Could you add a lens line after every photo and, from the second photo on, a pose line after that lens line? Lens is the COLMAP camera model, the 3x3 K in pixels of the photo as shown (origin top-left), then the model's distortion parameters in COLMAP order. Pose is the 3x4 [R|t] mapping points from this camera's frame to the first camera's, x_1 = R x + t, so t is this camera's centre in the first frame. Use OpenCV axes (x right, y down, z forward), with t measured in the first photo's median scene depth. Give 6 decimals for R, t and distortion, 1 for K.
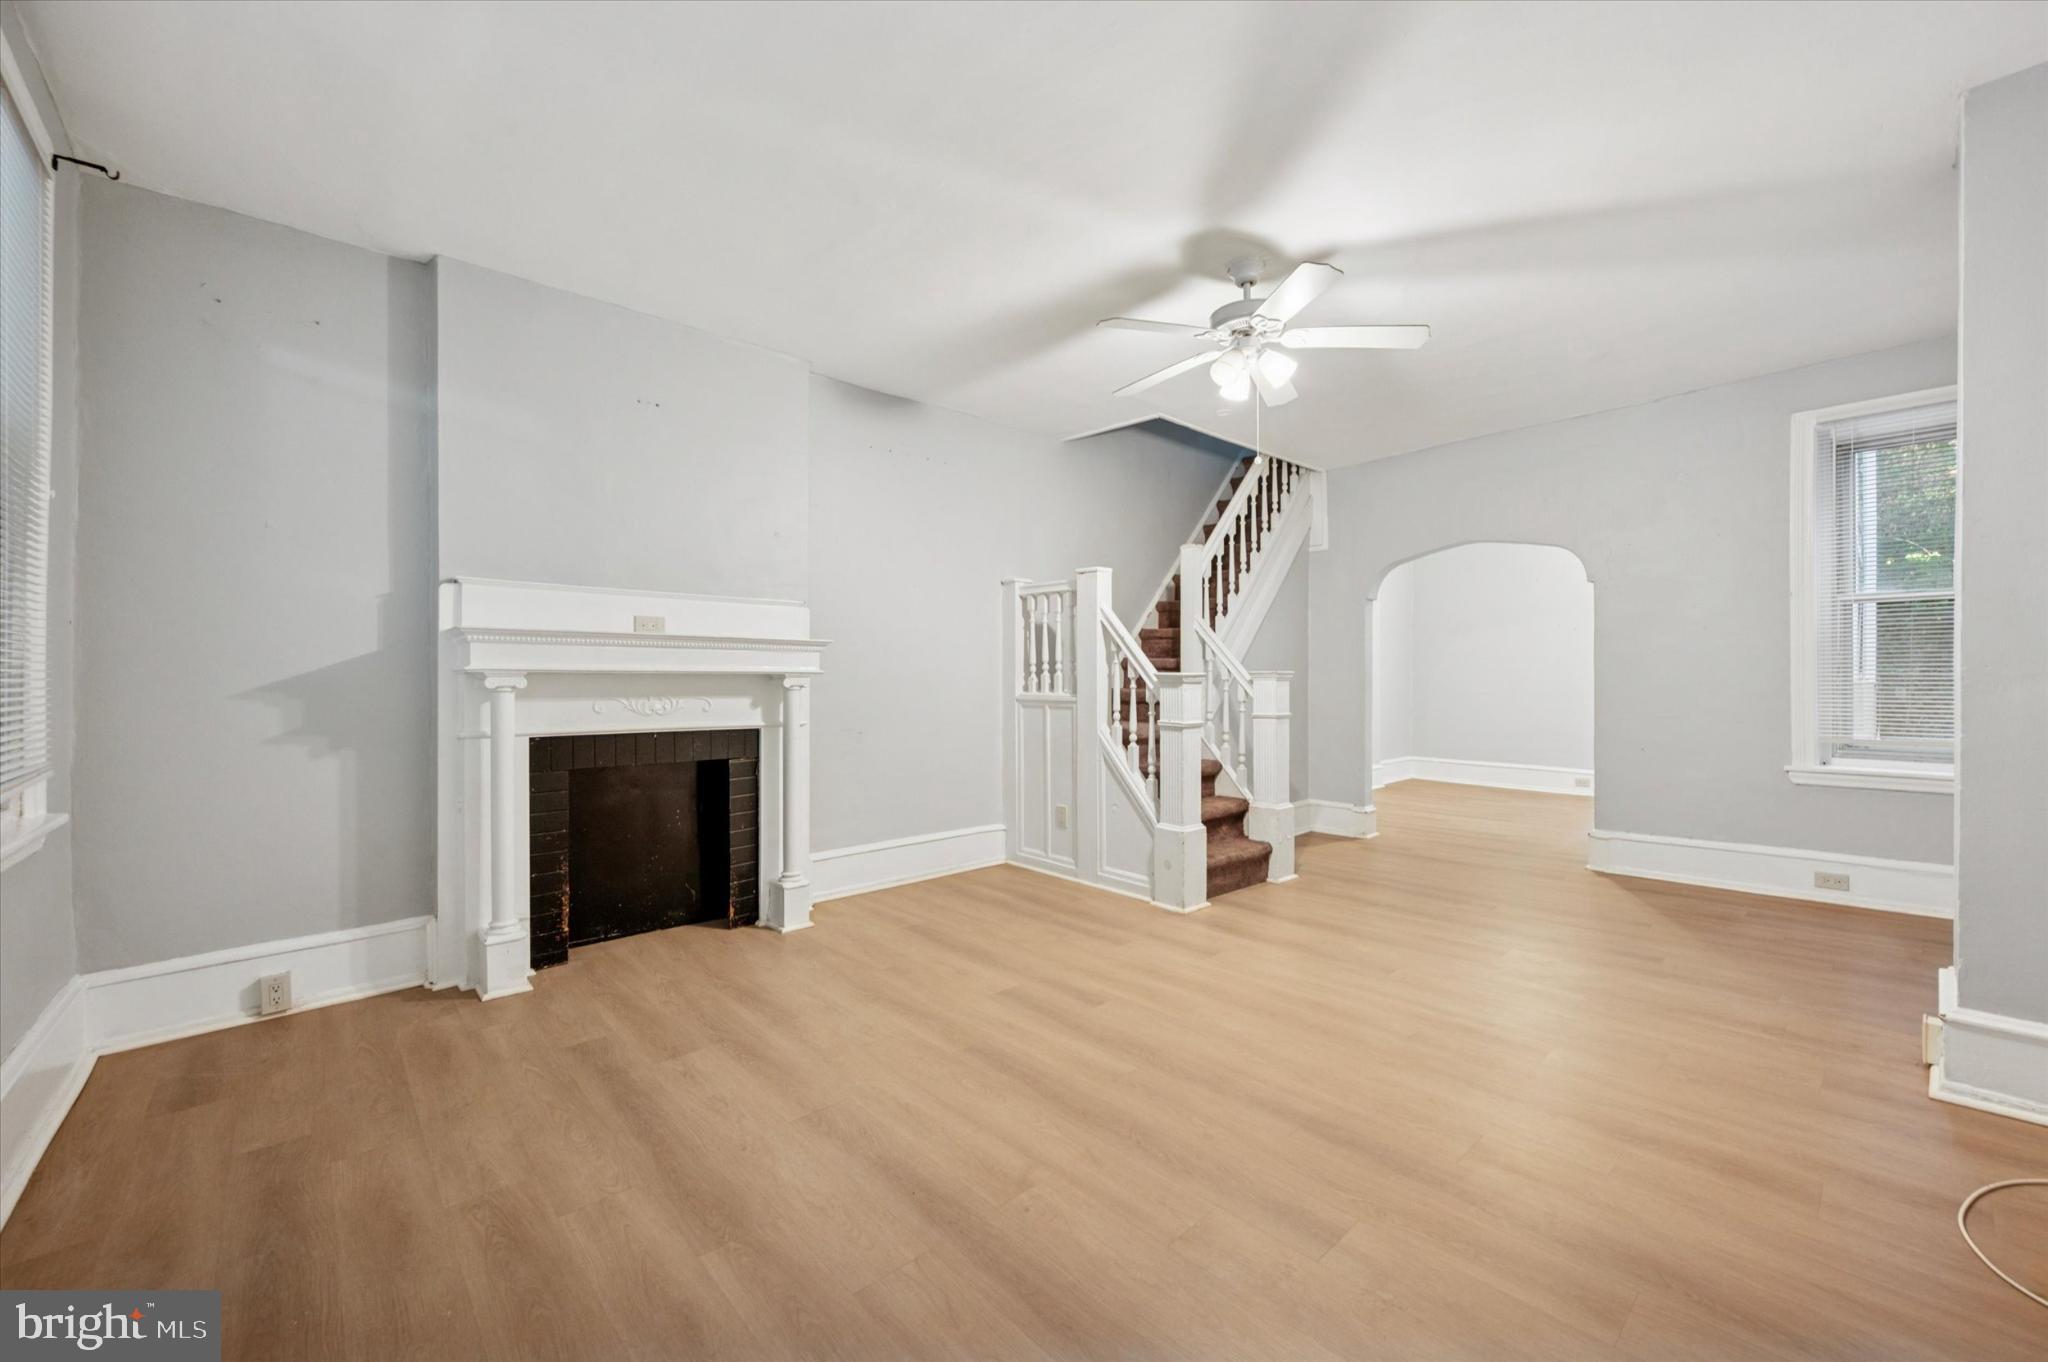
lens RADIAL K [[811.3, 0, 1029.0], [0, 811.3, 682.5], [0, 0, 1]] dist [0.005845, -0.002303]
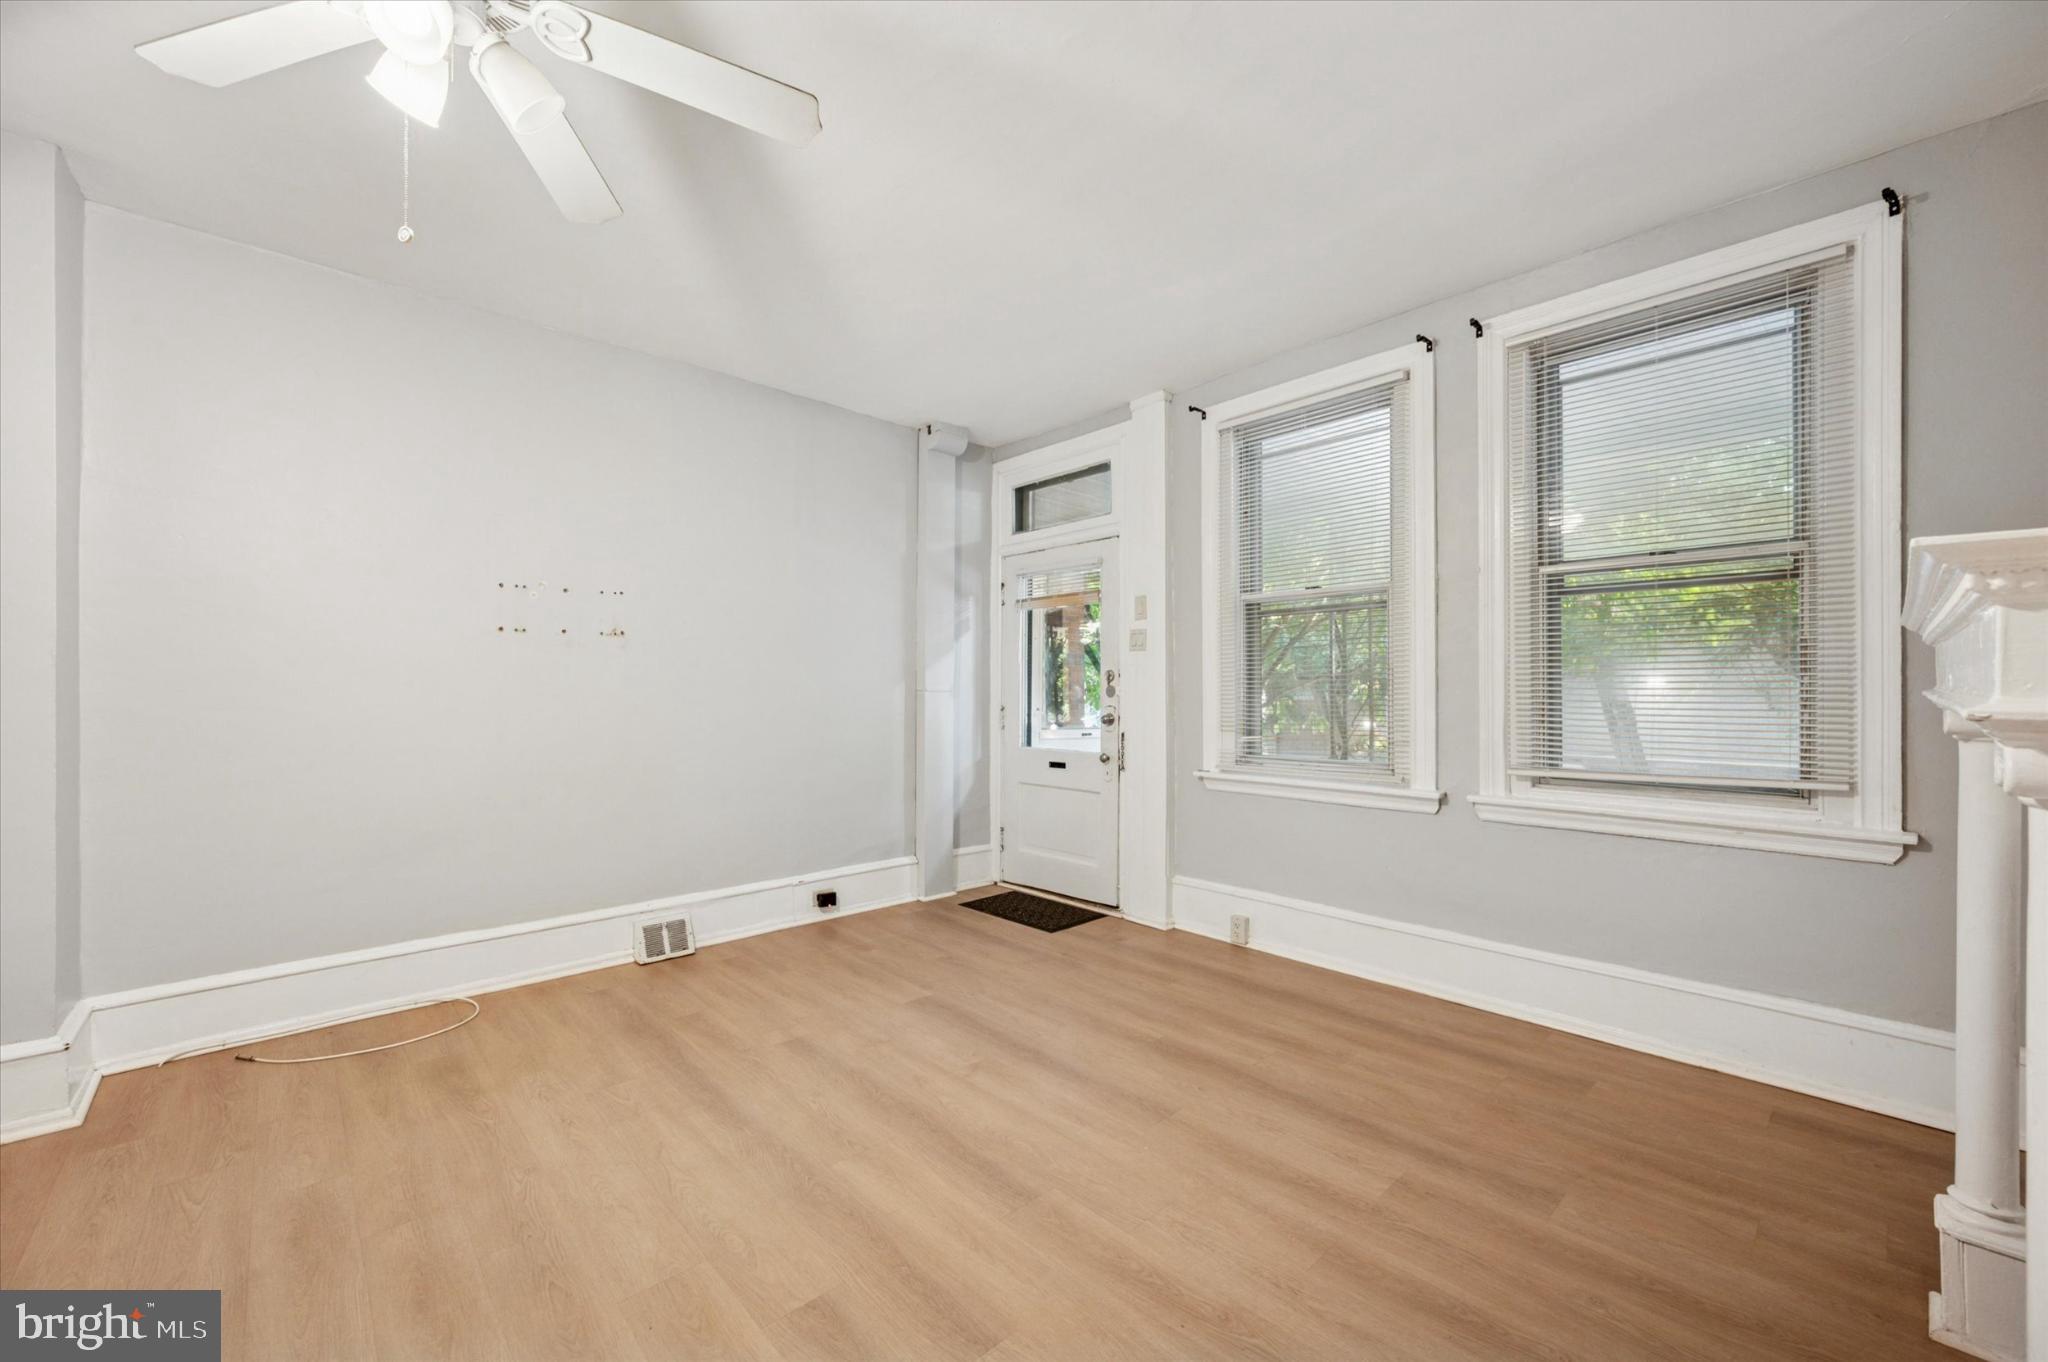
lens RADIAL K [[811.3, 0, 1023.0], [0, 811.3, 681.0], [0, 0, 1]] dist [0.005845, -0.002303]
pose [[-0.999991, 0.003270, -0.002527, -0.035634], [0.003277, 0.999991, -0.002810, -0.016900], [0.002518, -0.002819, -0.999993, 0.974015]]
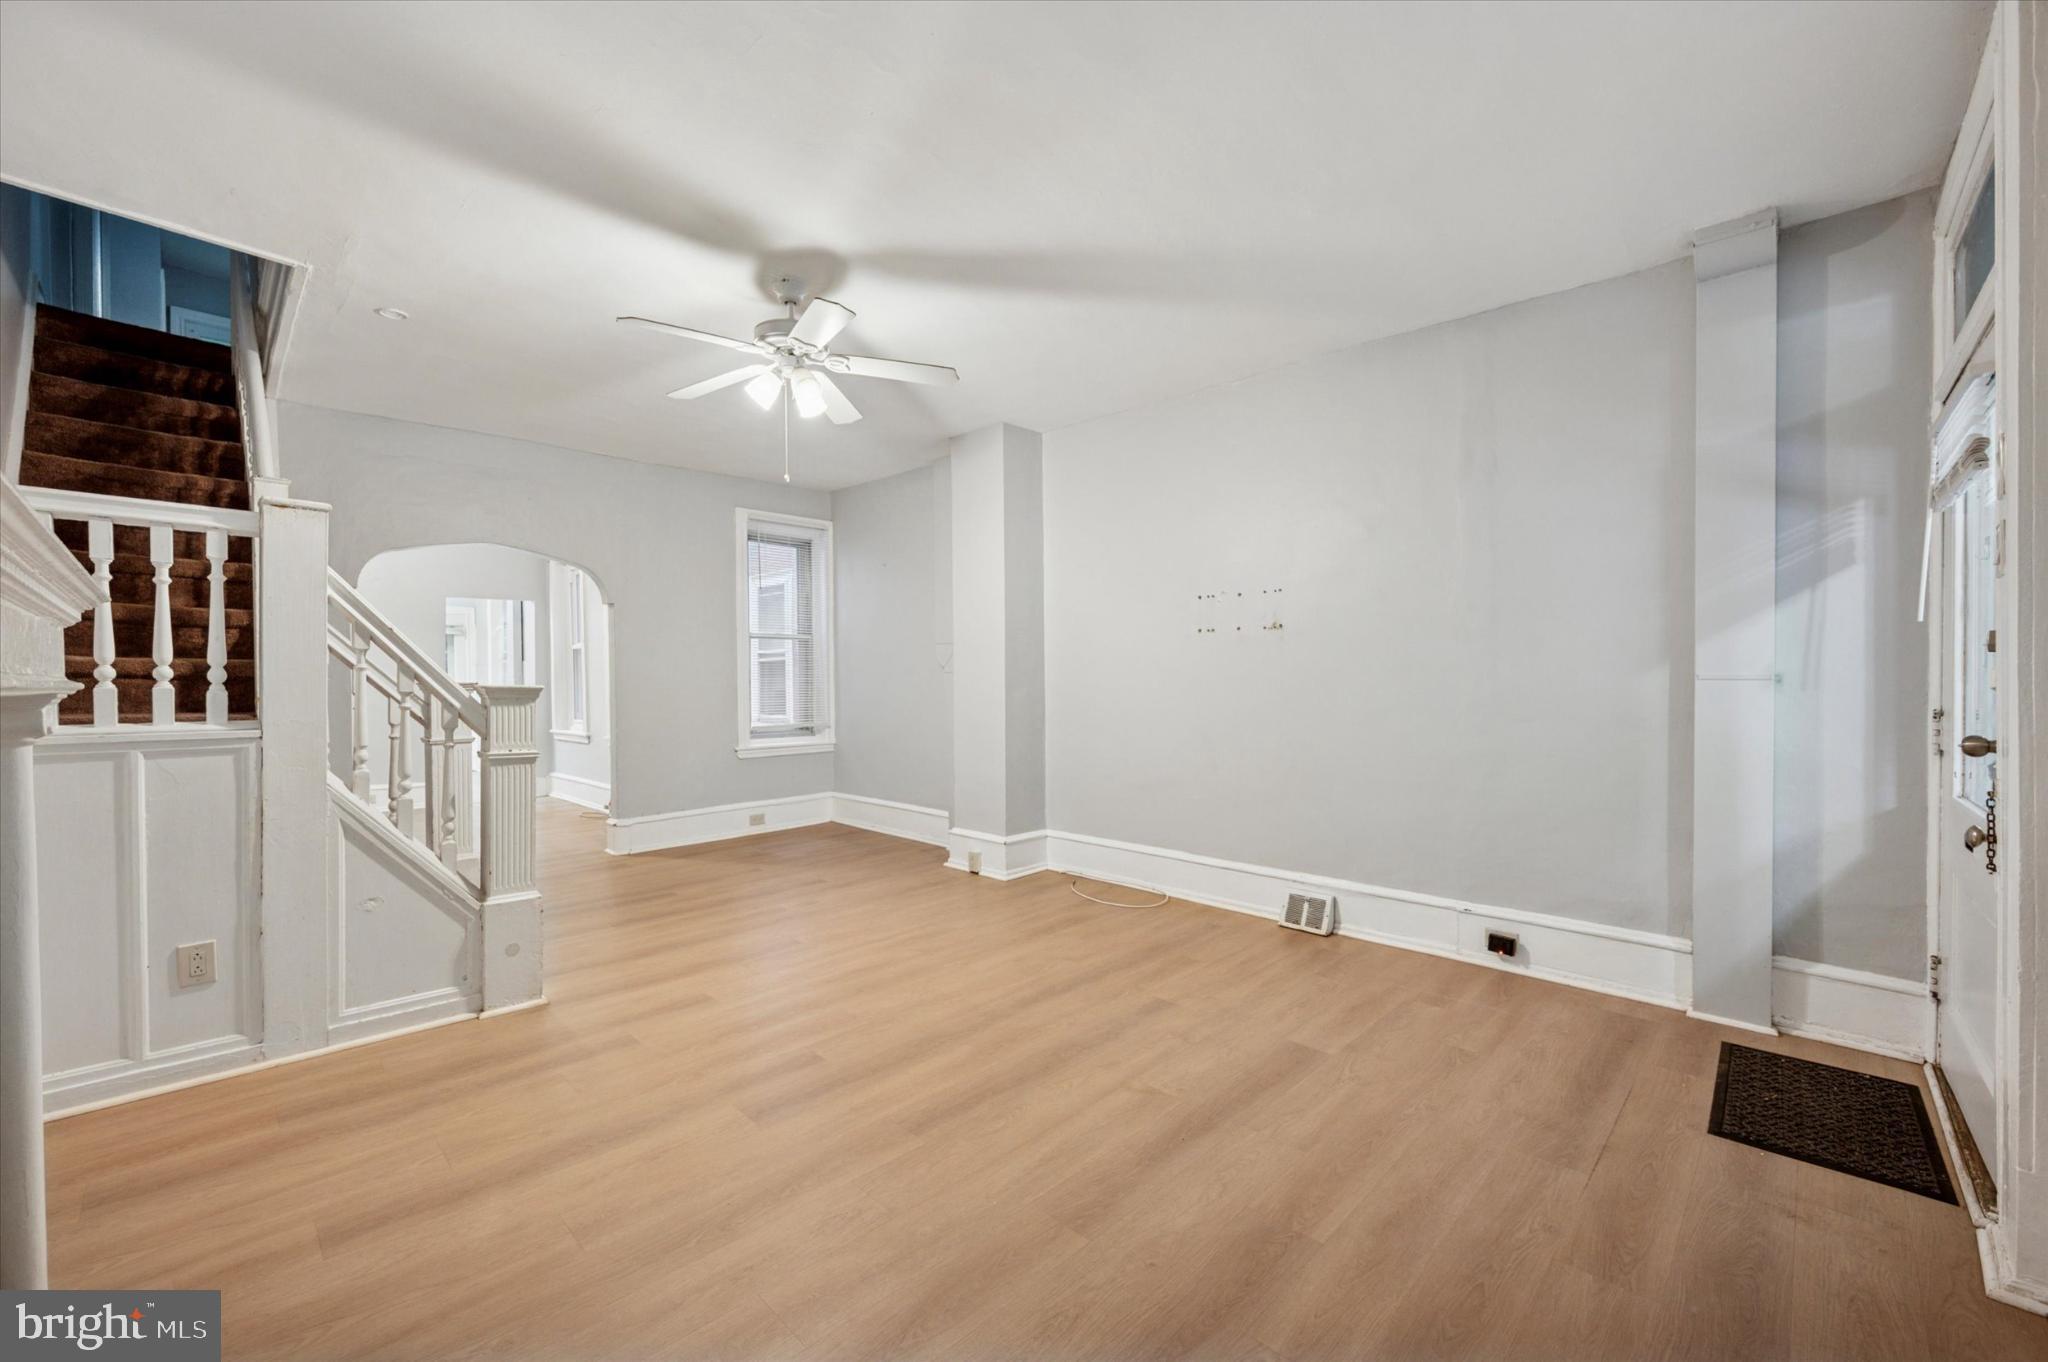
lens RADIAL K [[811.3, 0, 1029.3], [0, 811.3, 687.1], [0, 0, 1]] dist [0.005845, -0.002303]
pose [[-0.056006, -0.005355, 0.998416, -0.510398], [0.008394, 0.999948, 0.005834, -0.008933], [-0.998395, 0.008707, -0.055958, 0.510273]]
